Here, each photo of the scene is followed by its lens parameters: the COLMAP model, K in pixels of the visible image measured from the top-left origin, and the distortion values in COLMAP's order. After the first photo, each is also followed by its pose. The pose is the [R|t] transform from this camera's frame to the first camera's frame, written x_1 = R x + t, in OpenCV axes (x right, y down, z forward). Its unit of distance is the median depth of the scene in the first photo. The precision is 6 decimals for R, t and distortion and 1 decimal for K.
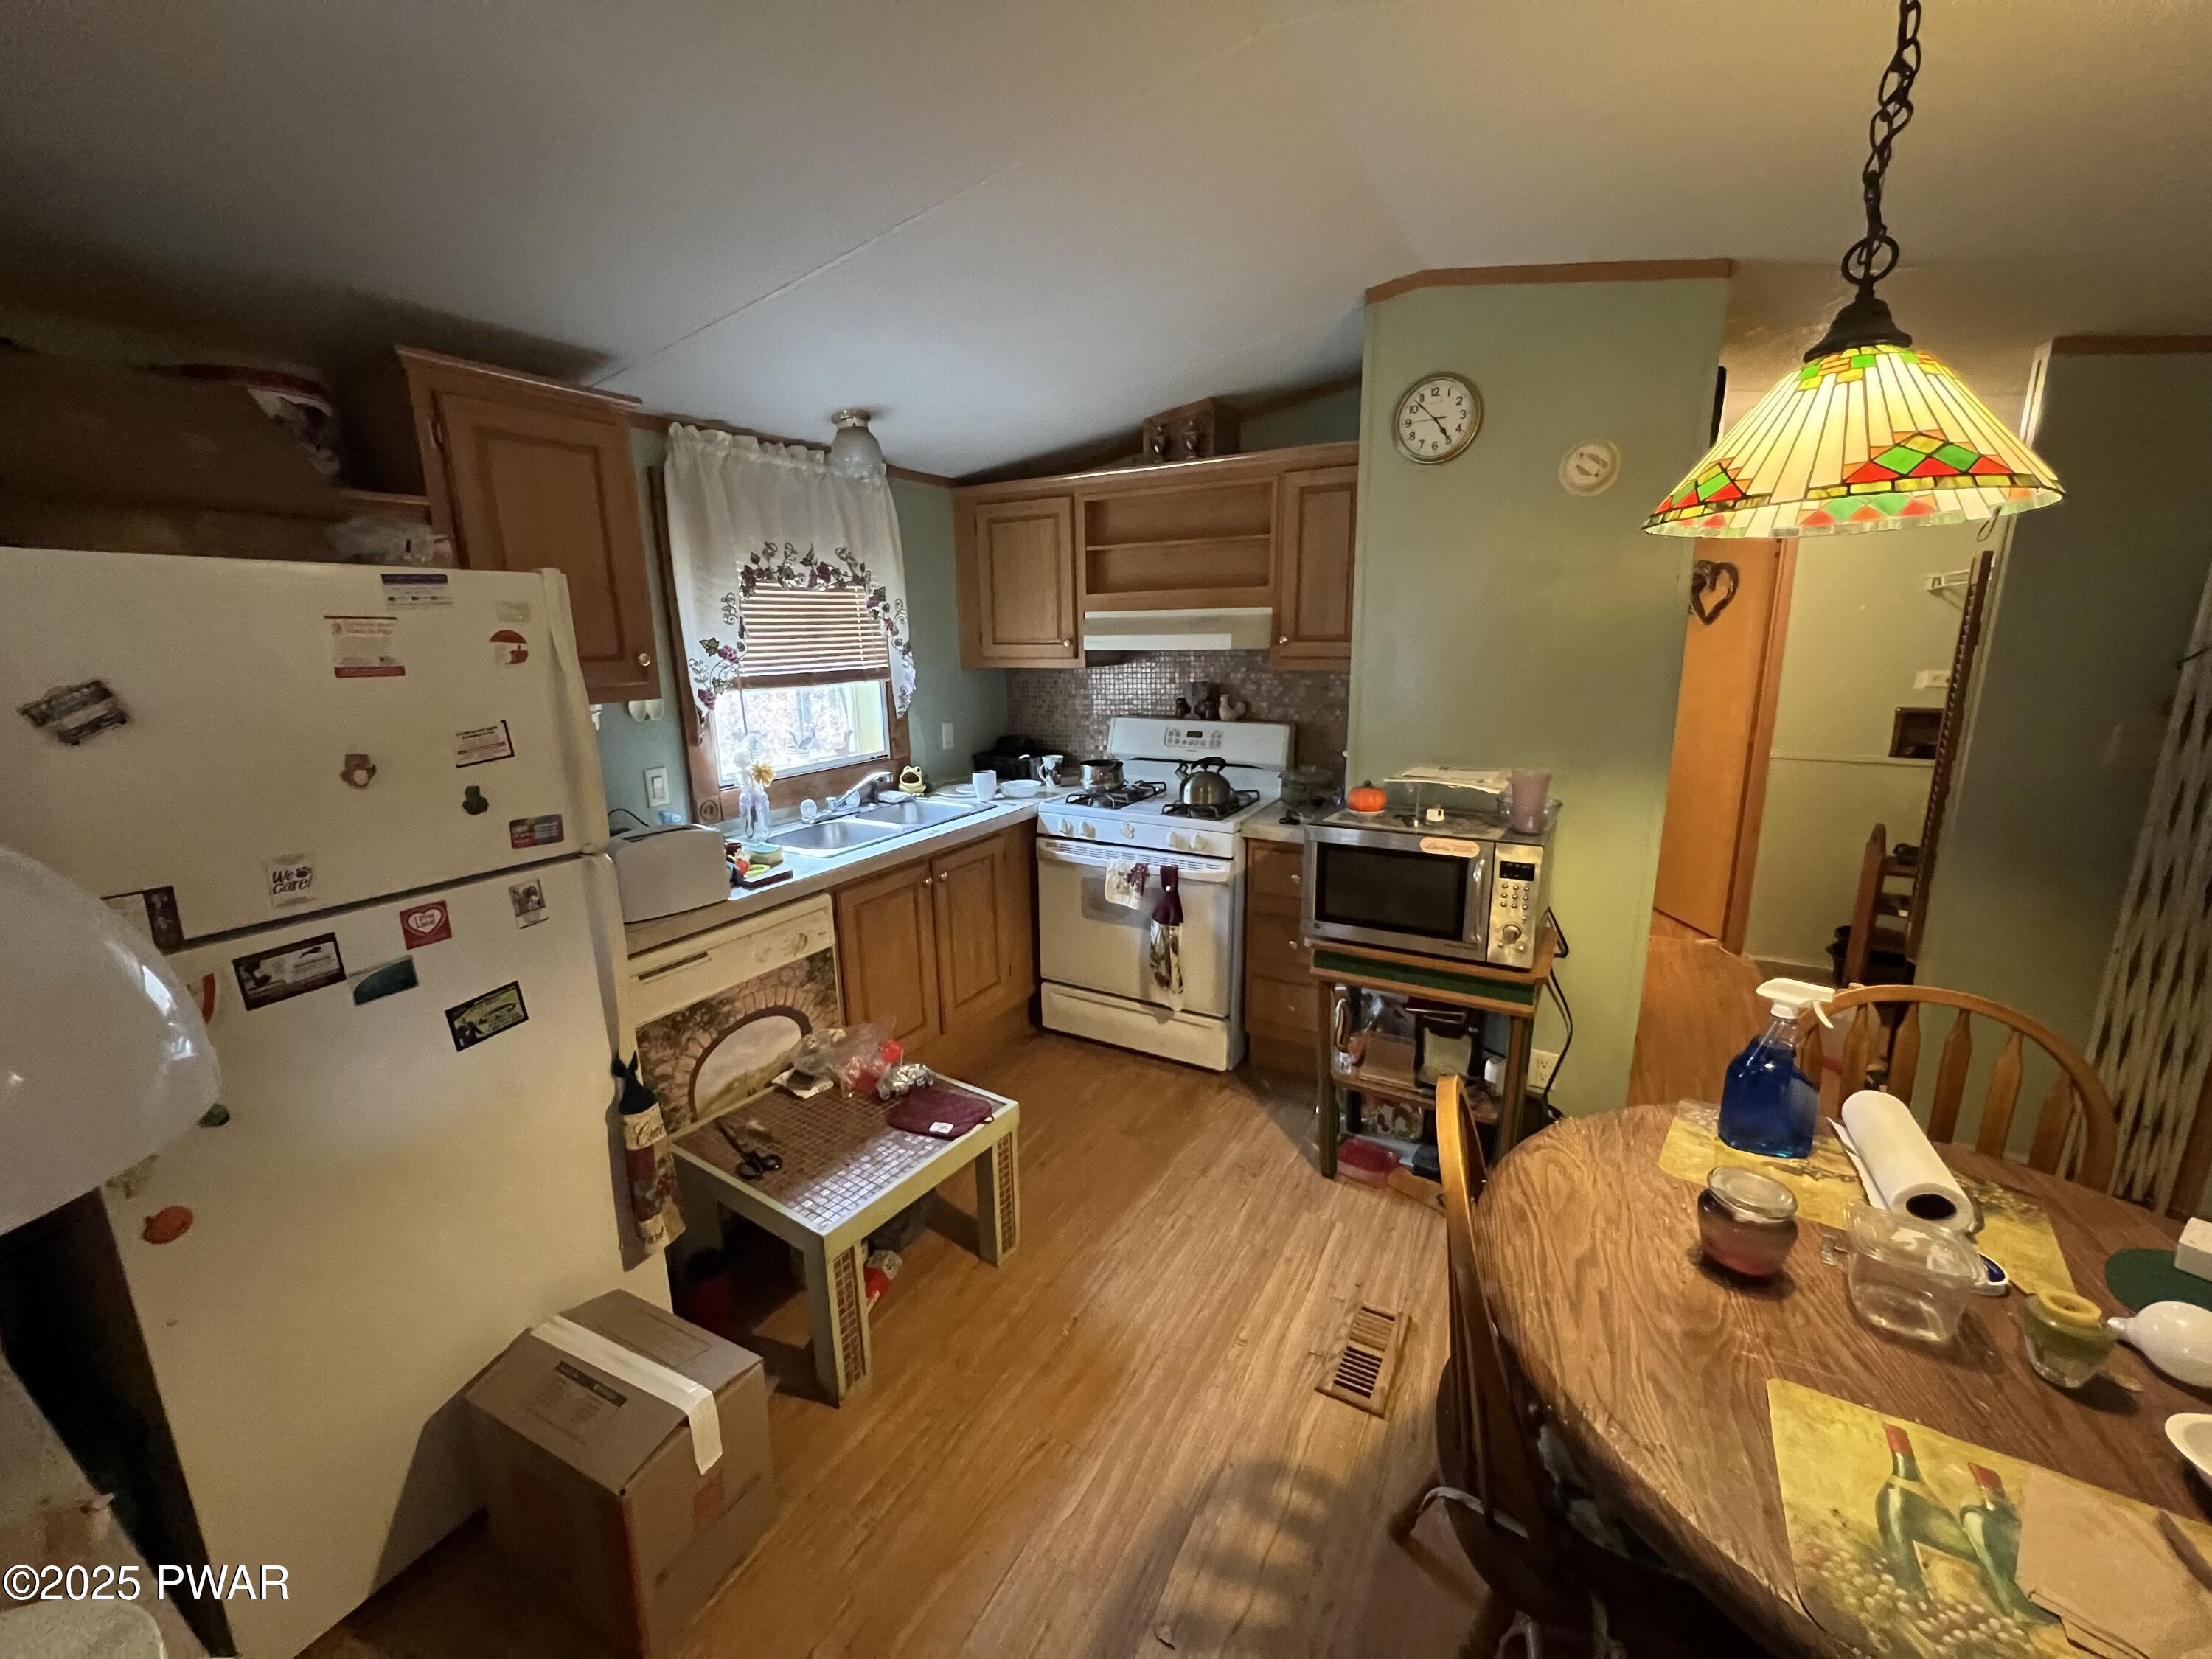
lens RADIAL K [[883.8, 0, 1100.8], [0, 883.8, 829.3], [0, 0, 1]] dist [-0.002731, -0.000307]
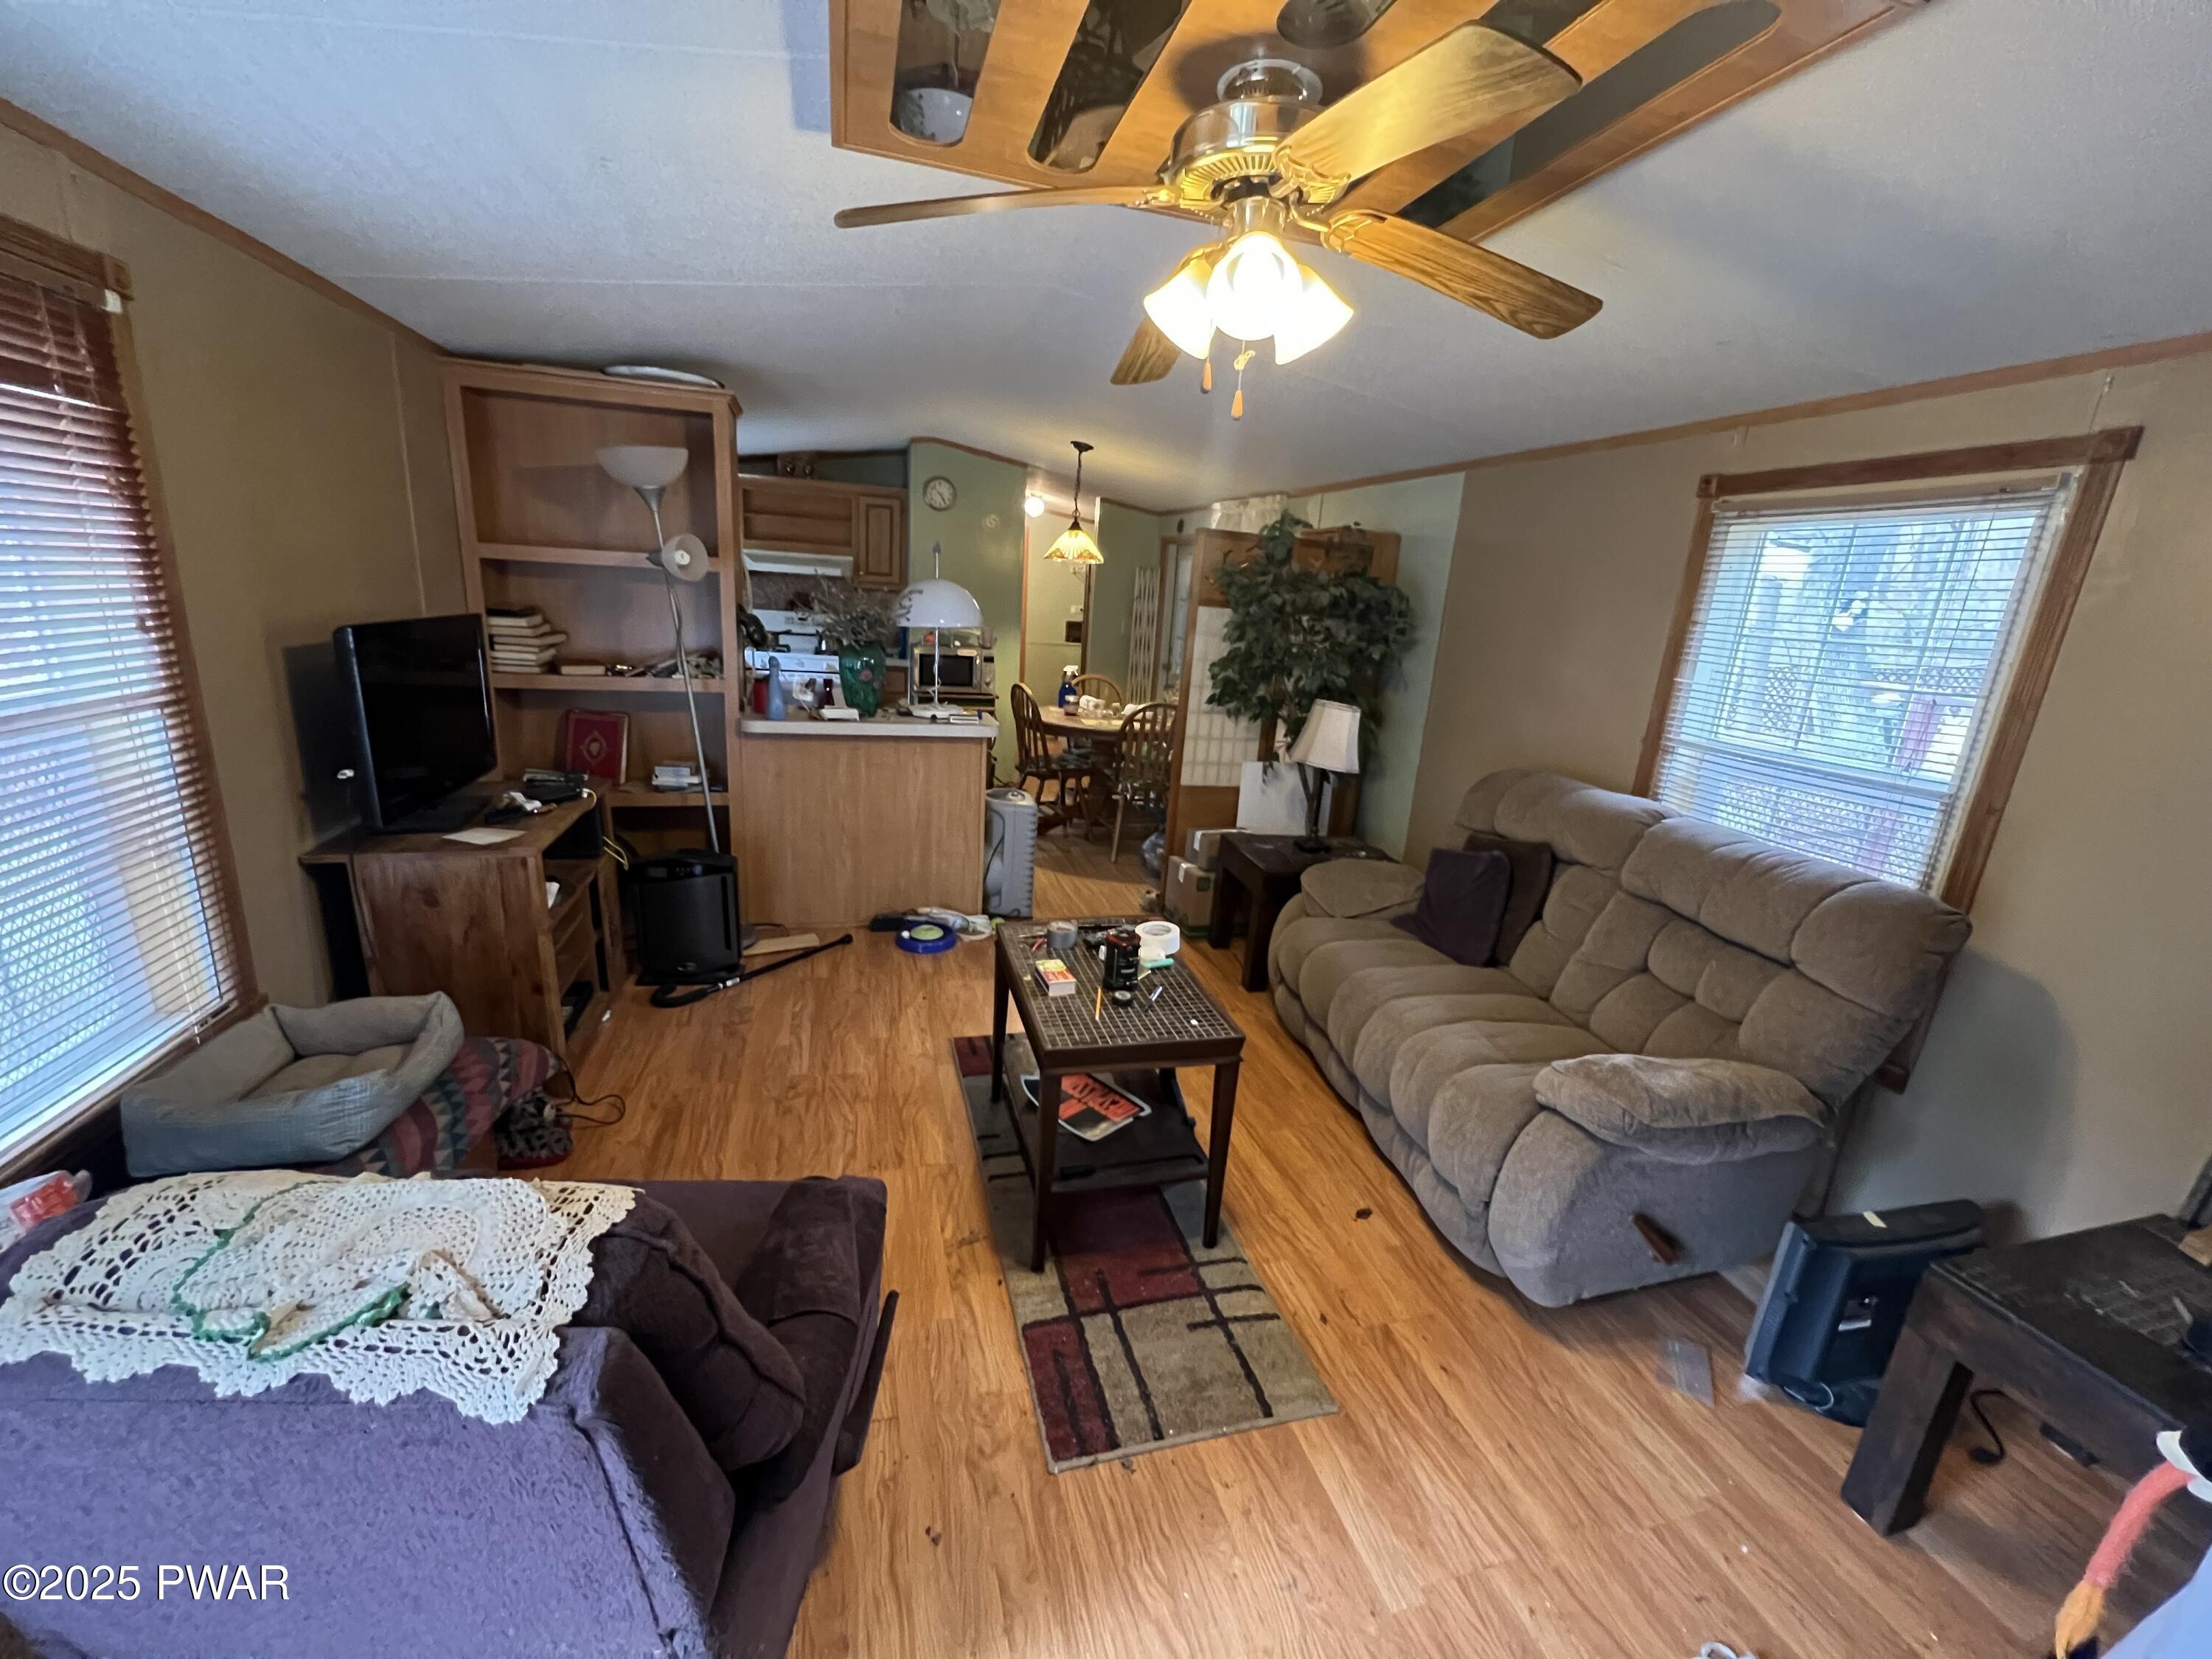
lens RADIAL K [[883.8, 0, 1100.8], [0, 883.8, 829.3], [0, 0, 1]] dist [-0.002731, -0.000307]
pose [[0.700035, -0.130525, 0.702079, -0.960325], [0.082176, 0.991347, 0.102366, 0.228411], [-0.709365, -0.013966, 0.704703, -0.924751]]
